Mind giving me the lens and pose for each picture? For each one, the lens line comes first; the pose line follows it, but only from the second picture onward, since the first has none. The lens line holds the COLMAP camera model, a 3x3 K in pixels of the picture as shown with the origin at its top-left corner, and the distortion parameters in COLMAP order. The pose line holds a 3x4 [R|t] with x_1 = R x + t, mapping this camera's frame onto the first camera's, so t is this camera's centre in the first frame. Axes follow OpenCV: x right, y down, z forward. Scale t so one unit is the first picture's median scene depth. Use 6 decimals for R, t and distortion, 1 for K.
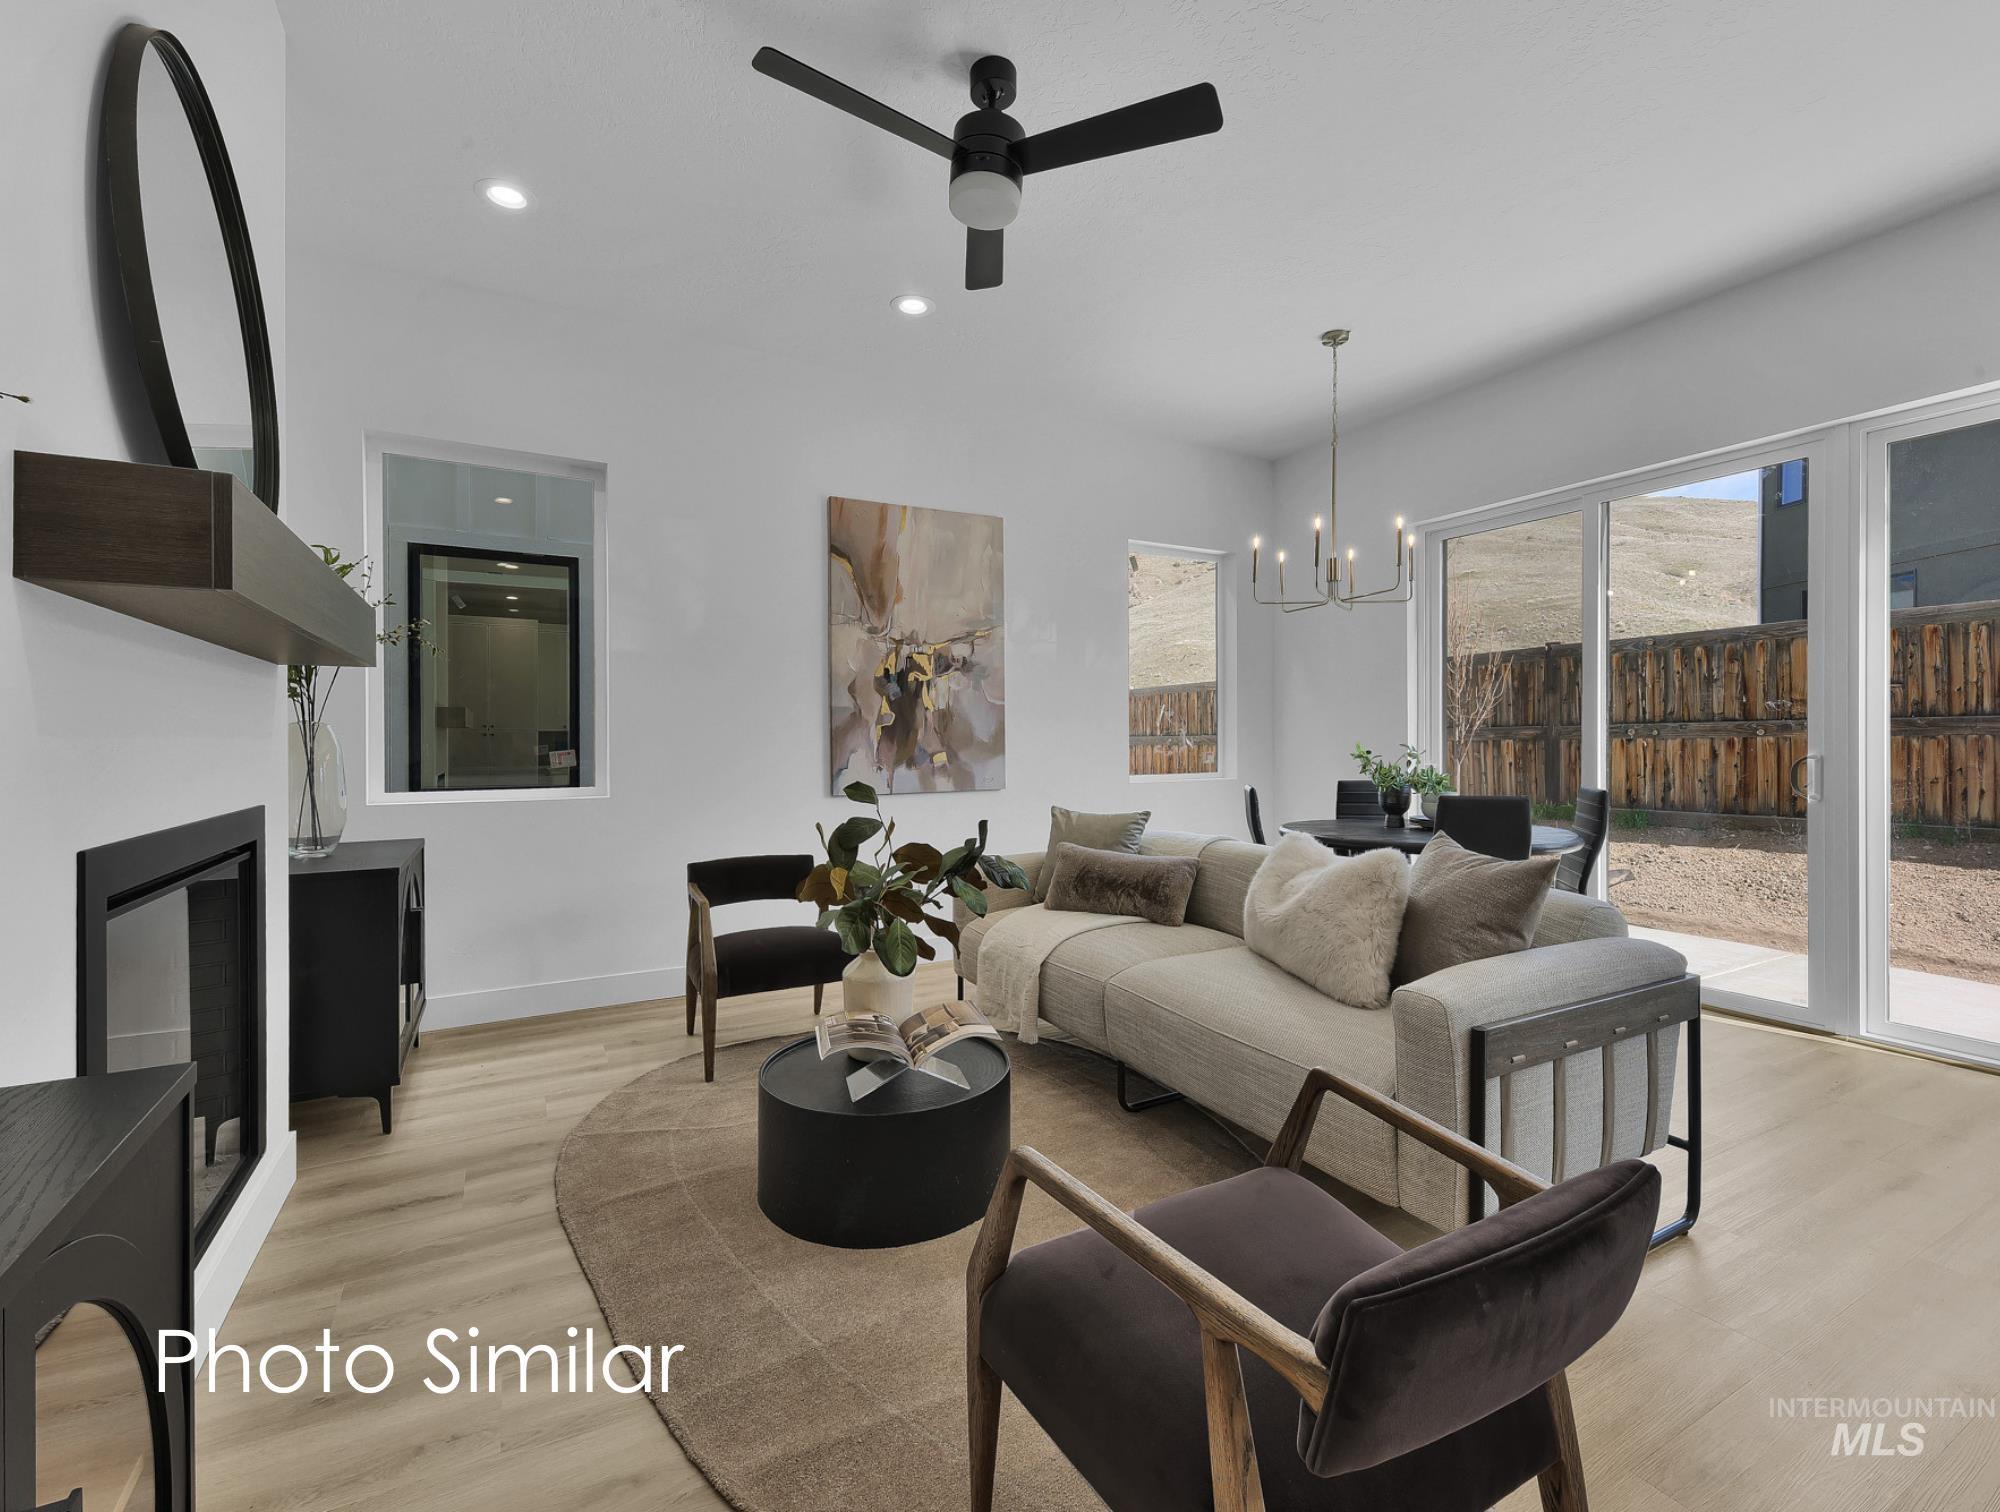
lens RADIAL K [[875.4, 0, 986.5], [0, 875.4, 739.2], [0, 0, 1]] dist [0.018627, 0.000000]
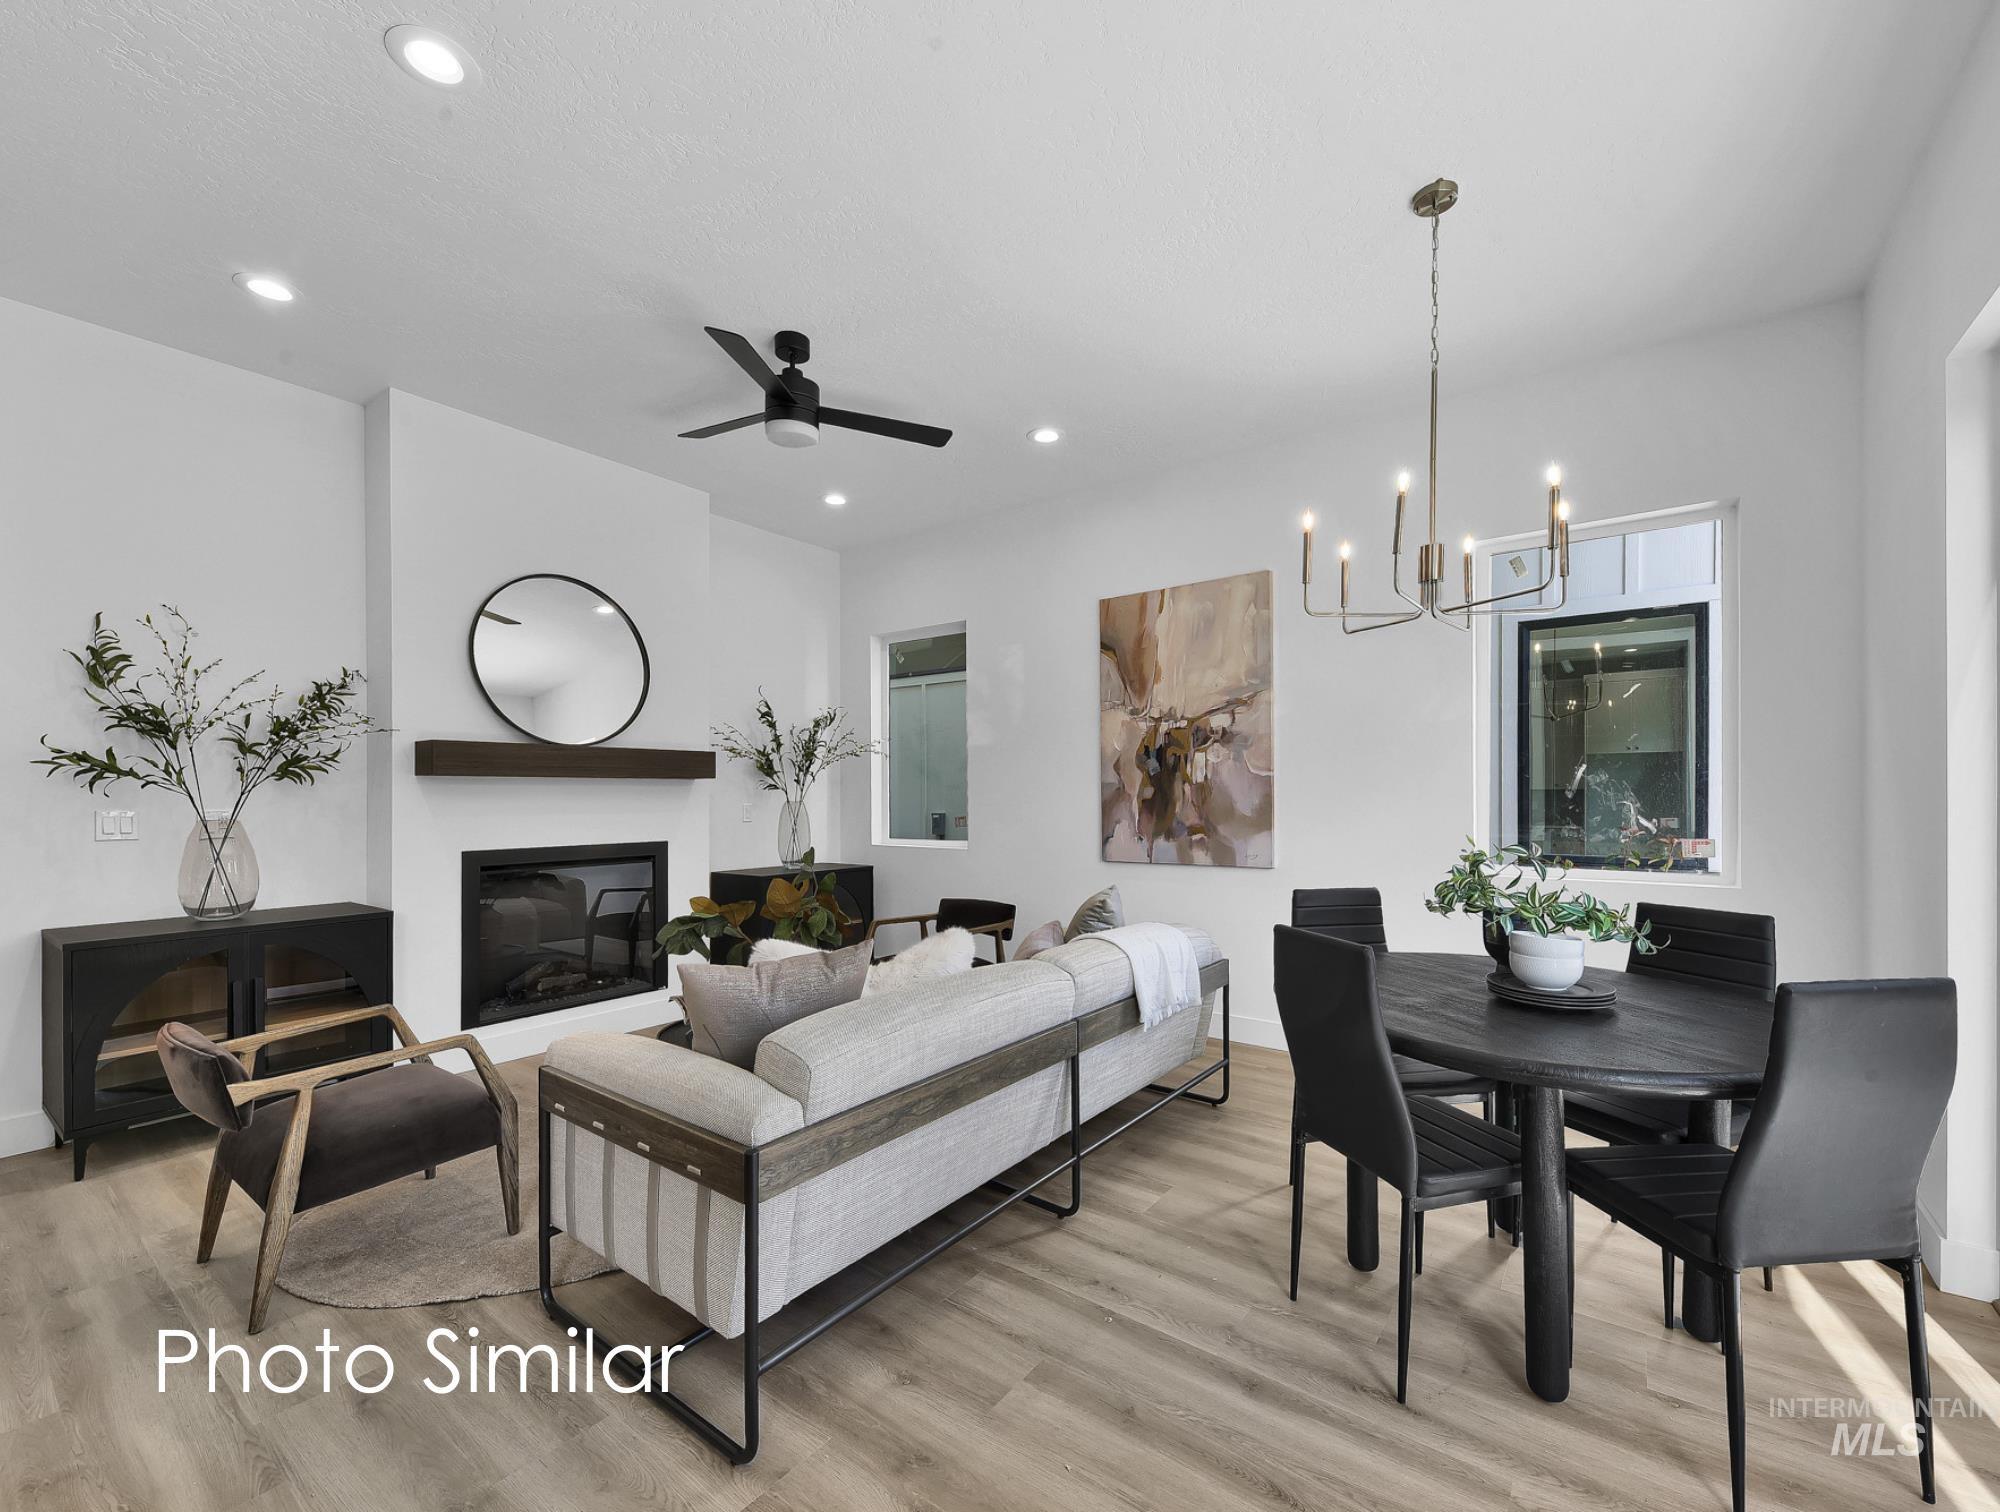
lens RADIAL K [[829.9, 0, 1014.6], [0, 829.9, 791.4], [0, 0, 1]] dist [-0.001946, -0.000511]
pose [[0.426064, -0.001804, -0.904691, 0.745662], [0.003822, 0.999993, -0.000194, -0.025654], [0.904685, -0.003375, 0.426068, 0.426783]]
